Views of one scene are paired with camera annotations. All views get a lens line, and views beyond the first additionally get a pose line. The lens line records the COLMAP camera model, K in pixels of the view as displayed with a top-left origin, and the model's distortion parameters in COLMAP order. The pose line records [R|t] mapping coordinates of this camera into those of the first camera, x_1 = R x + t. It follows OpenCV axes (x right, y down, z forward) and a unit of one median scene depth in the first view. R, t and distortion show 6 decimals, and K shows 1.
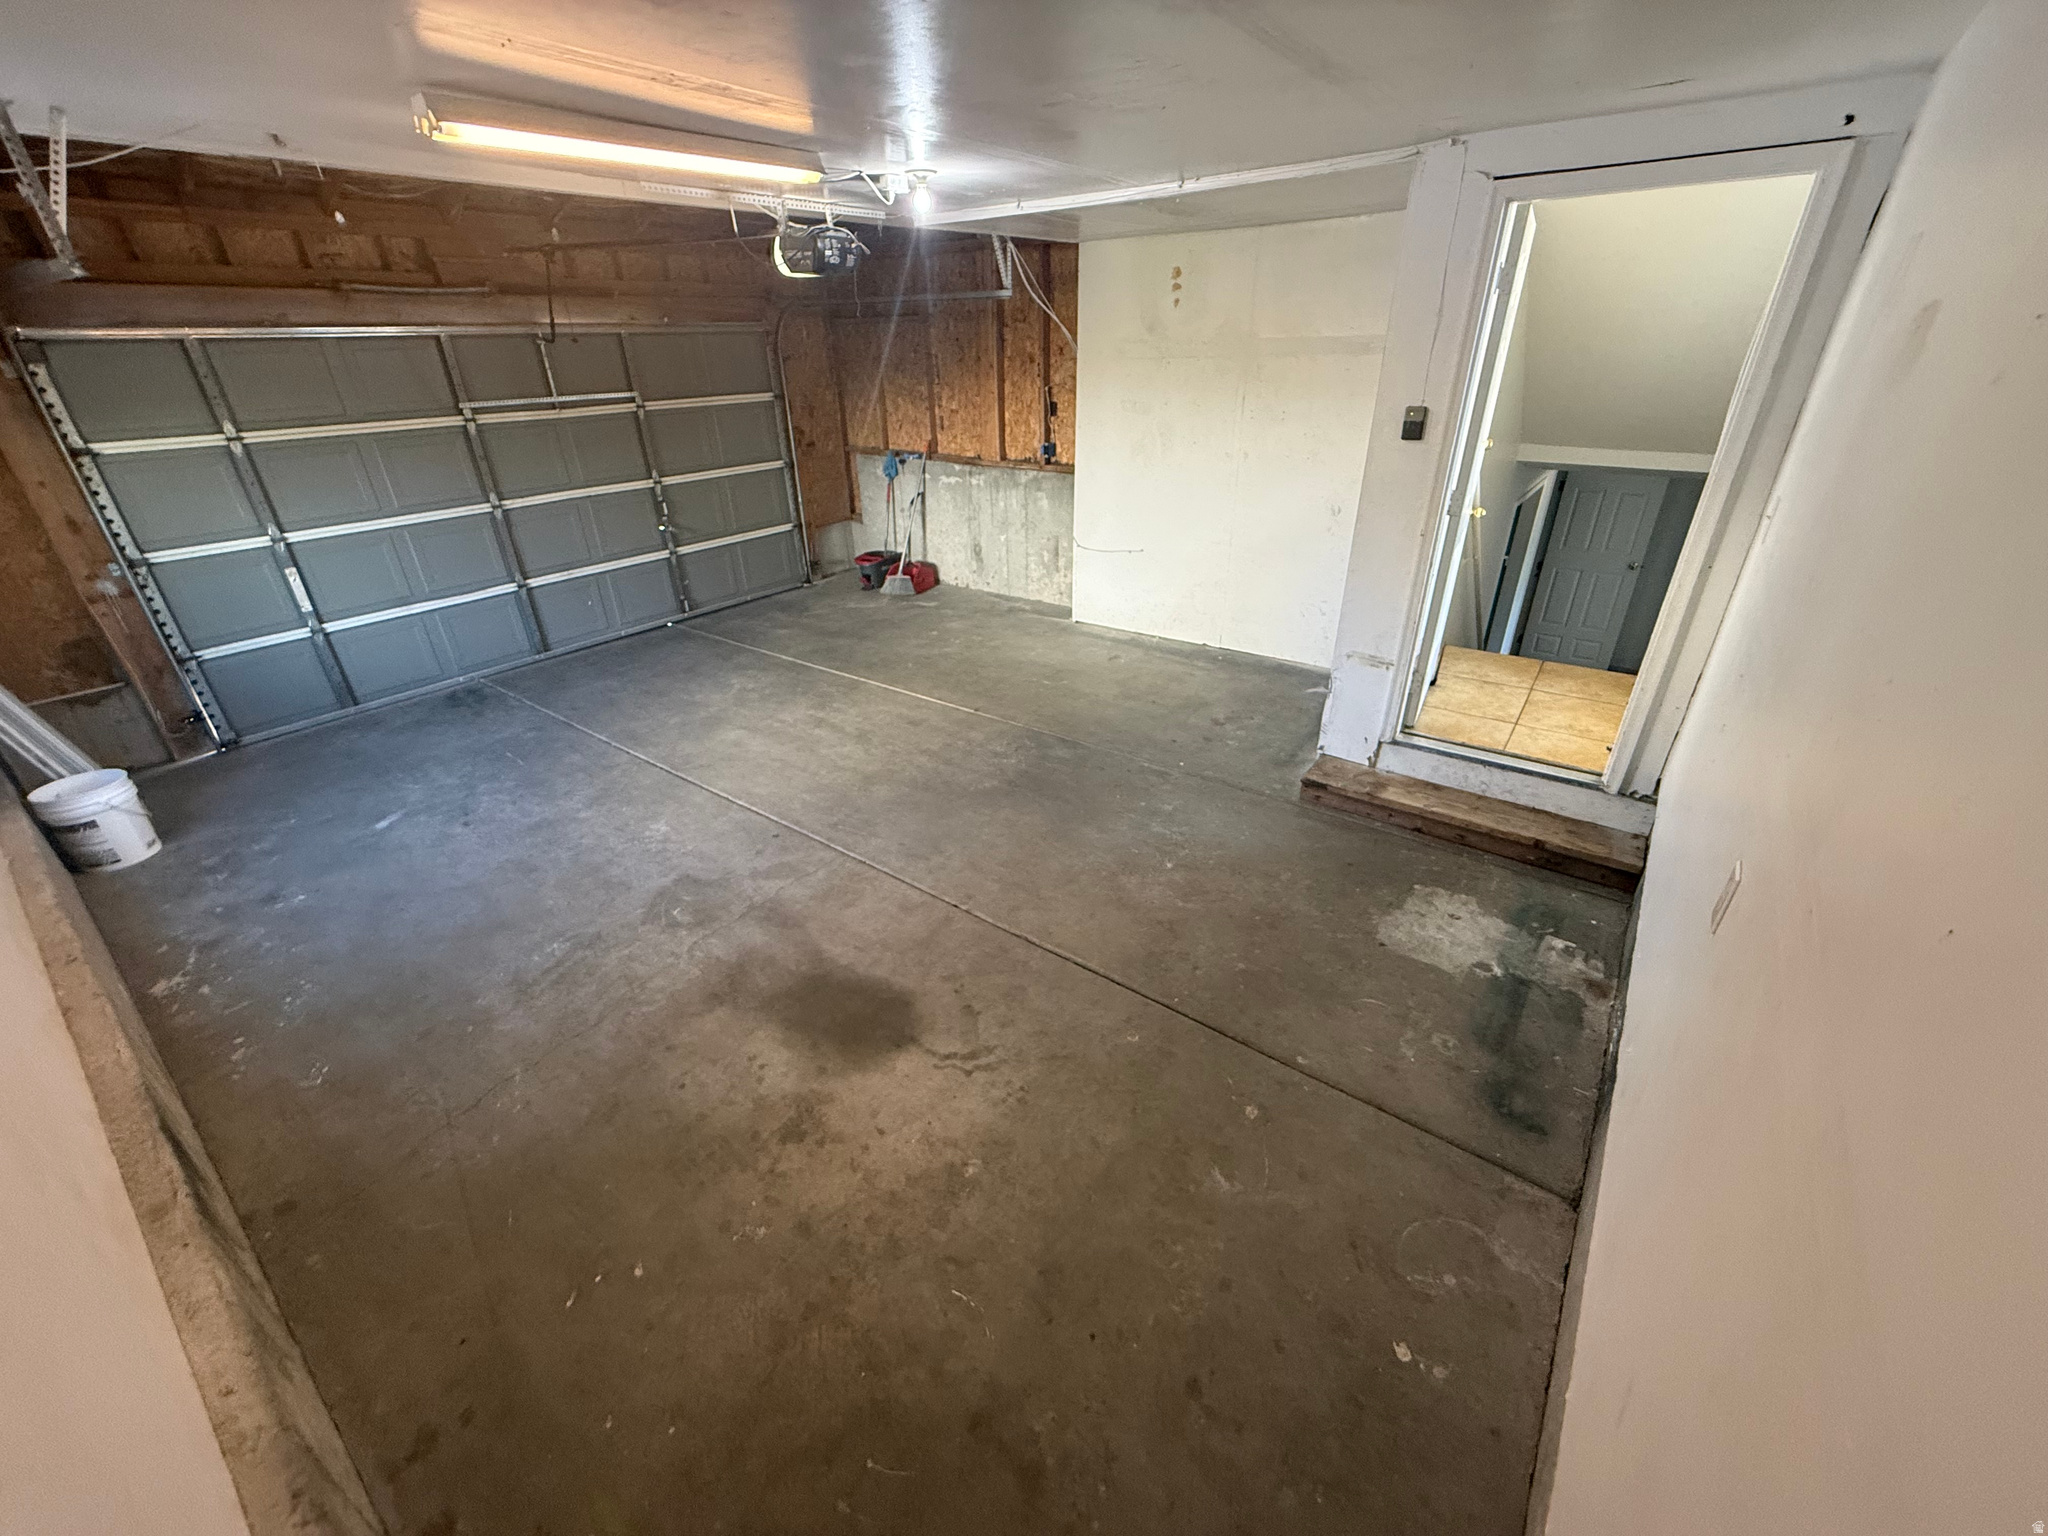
lens RADIAL K [[817.9, 0, 1016.9], [0, 817.9, 767.4], [0, 0, 1]] dist [-0.001067, 0.000013]
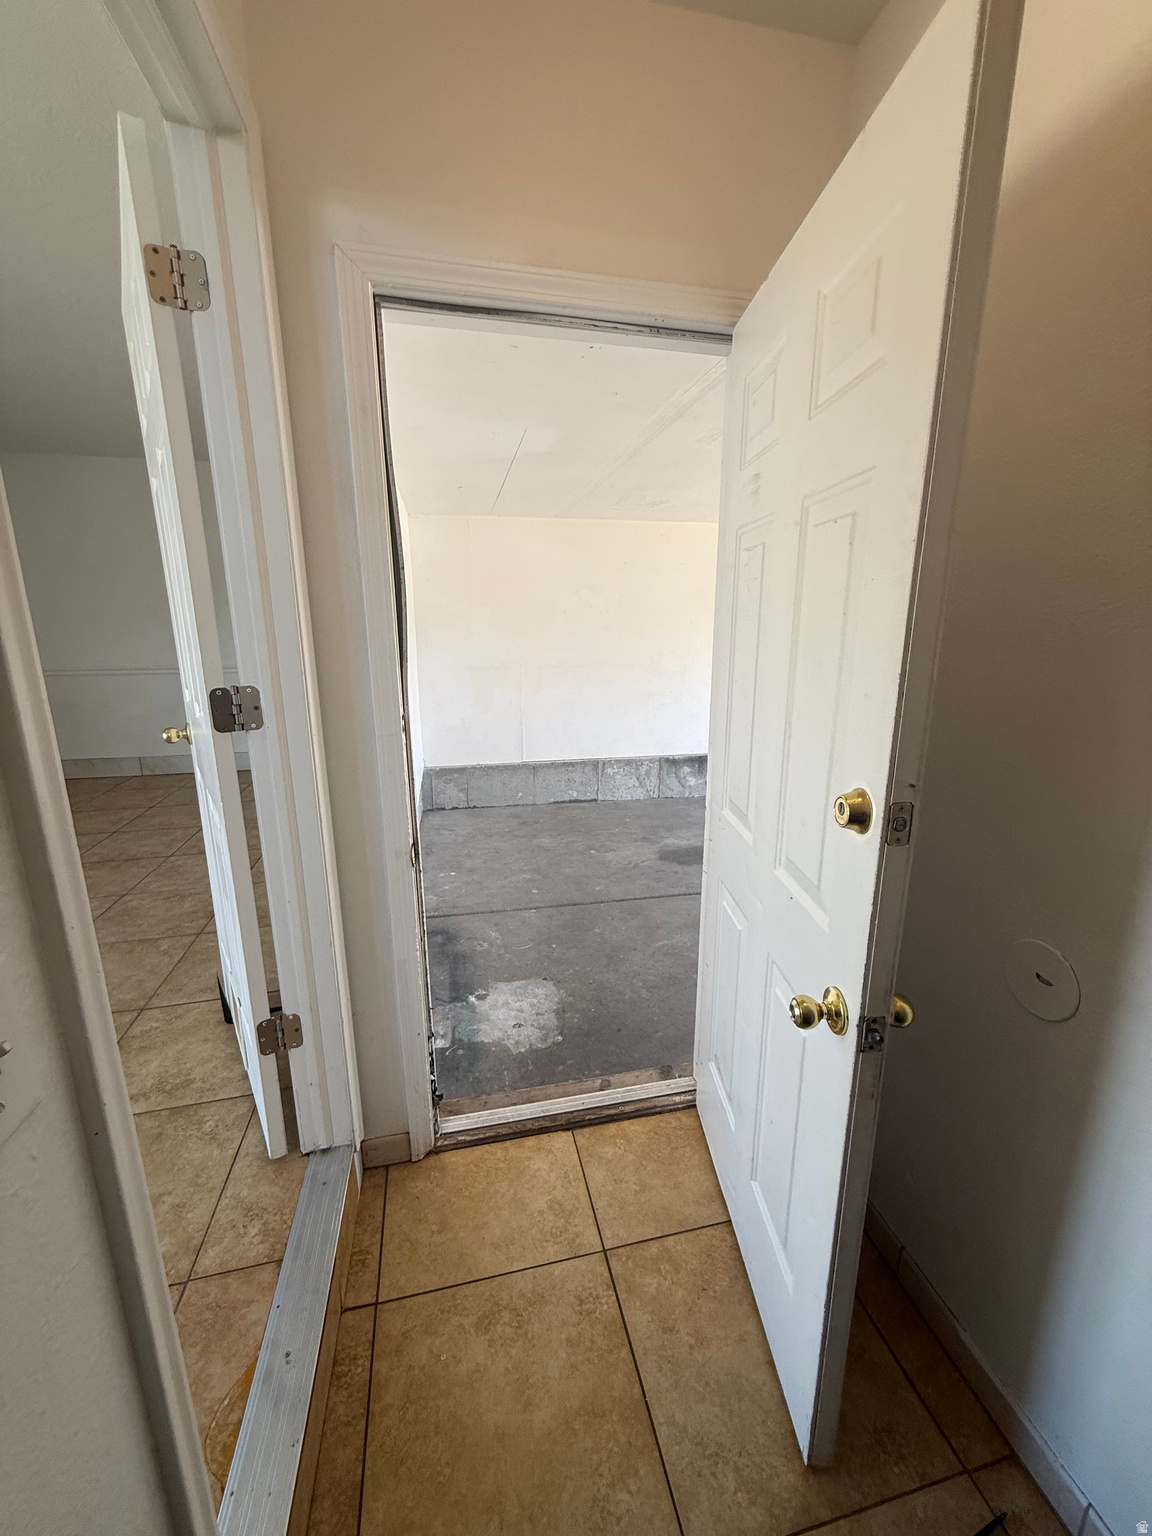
lens RADIAL K [[613.4, 0, 578.0], [0, 613.4, 763.4], [0, 0, 1]] dist [-0.001067, 0.000013]
pose [[-0.652542, 0.200835, -0.730653, 0.682879], [-0.335127, 0.788320, 0.515986, -0.384987], [0.679617, 0.581565, -0.447106, 0.808419]]
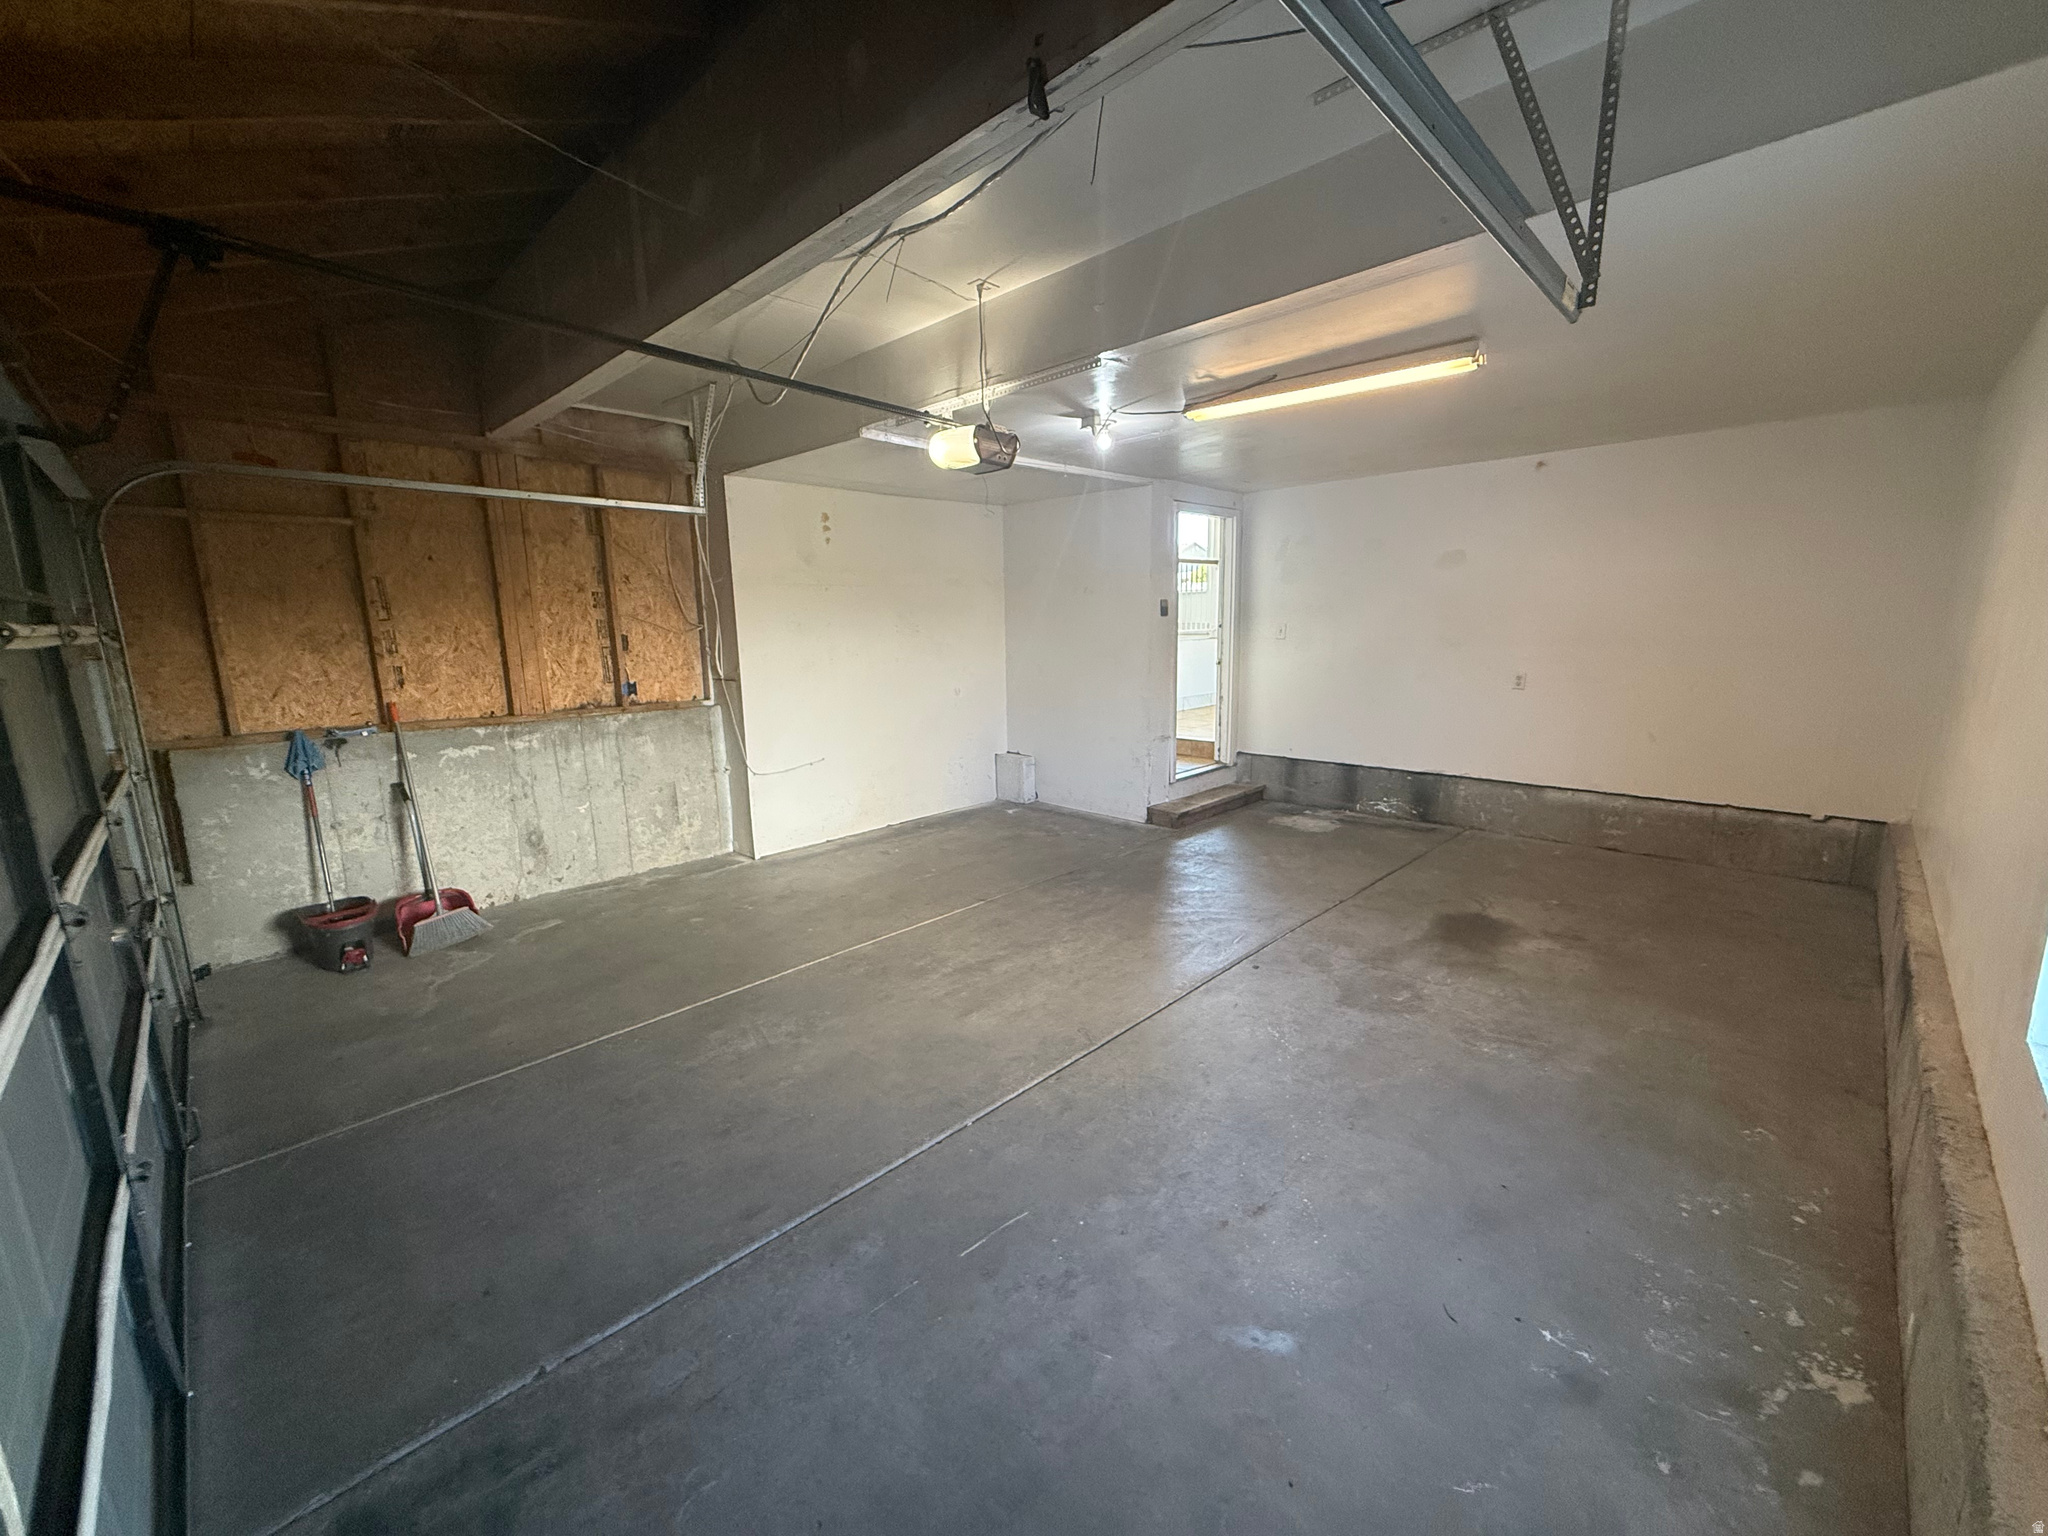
lens RADIAL K [[817.9, 0, 1018.3], [0, 817.9, 772.1], [0, 0, 1]] dist [-0.001067, 0.000013]
pose [[0.135799, -0.163575, 0.977140, -1.014566], [0.474238, 0.876677, 0.080850, -0.275029], [-0.869860, 0.452417, 0.196626, 0.752123]]
